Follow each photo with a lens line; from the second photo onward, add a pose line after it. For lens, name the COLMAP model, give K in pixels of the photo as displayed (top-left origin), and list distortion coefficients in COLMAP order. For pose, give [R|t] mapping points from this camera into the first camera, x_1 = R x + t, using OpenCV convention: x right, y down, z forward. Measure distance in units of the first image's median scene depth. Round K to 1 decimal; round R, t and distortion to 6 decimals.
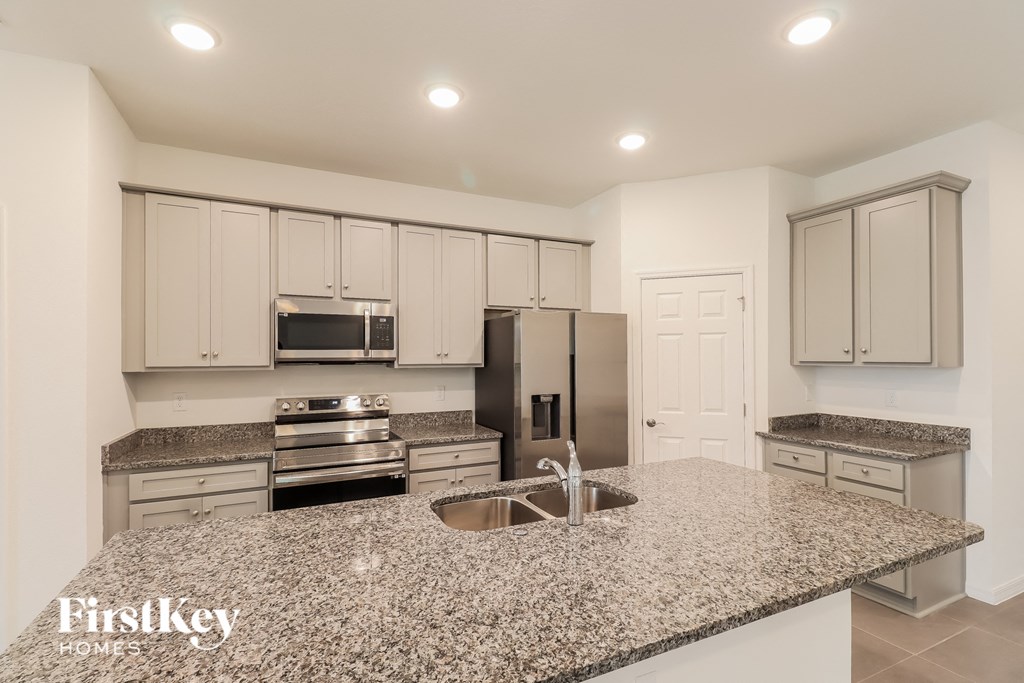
lens RADIAL K [[474.7, 0, 513.2], [0, 474.7, 351.3], [0, 0, 1]] dist [-0.001034, -0.000415]
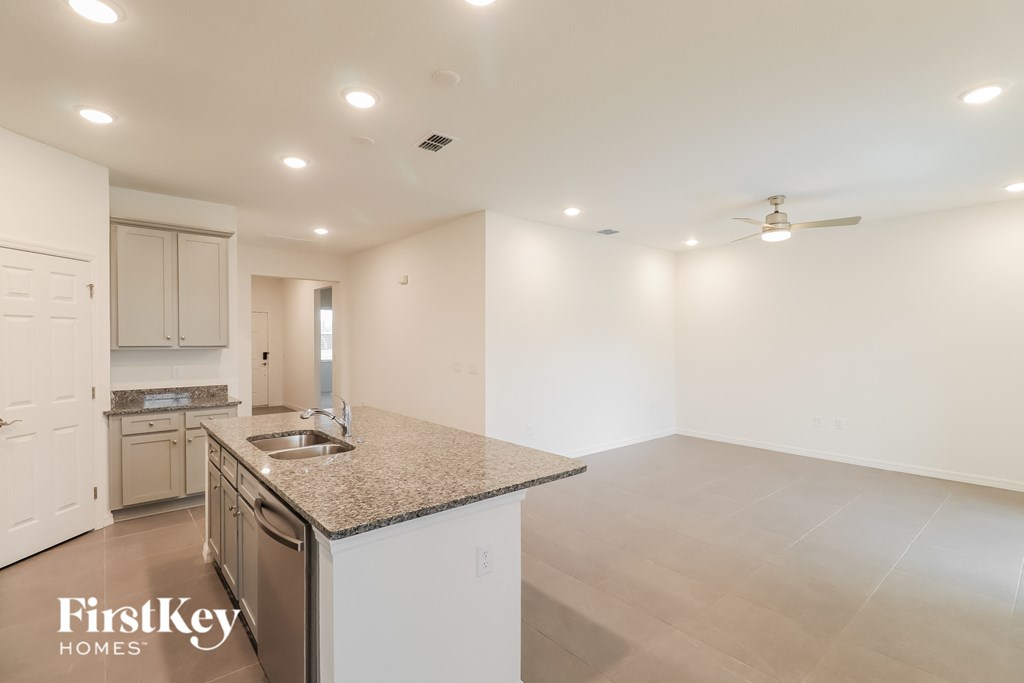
lens RADIAL K [[474.7, 0, 512.5], [0, 474.7, 342.8], [0, 0, 1]] dist [-0.001034, -0.000415]
pose [[-0.259838, -0.000736, 0.965652, -0.768806], [-0.009971, 0.999948, -0.001921, 0.005675], [-0.965601, -0.010128, -0.259832, 0.383870]]
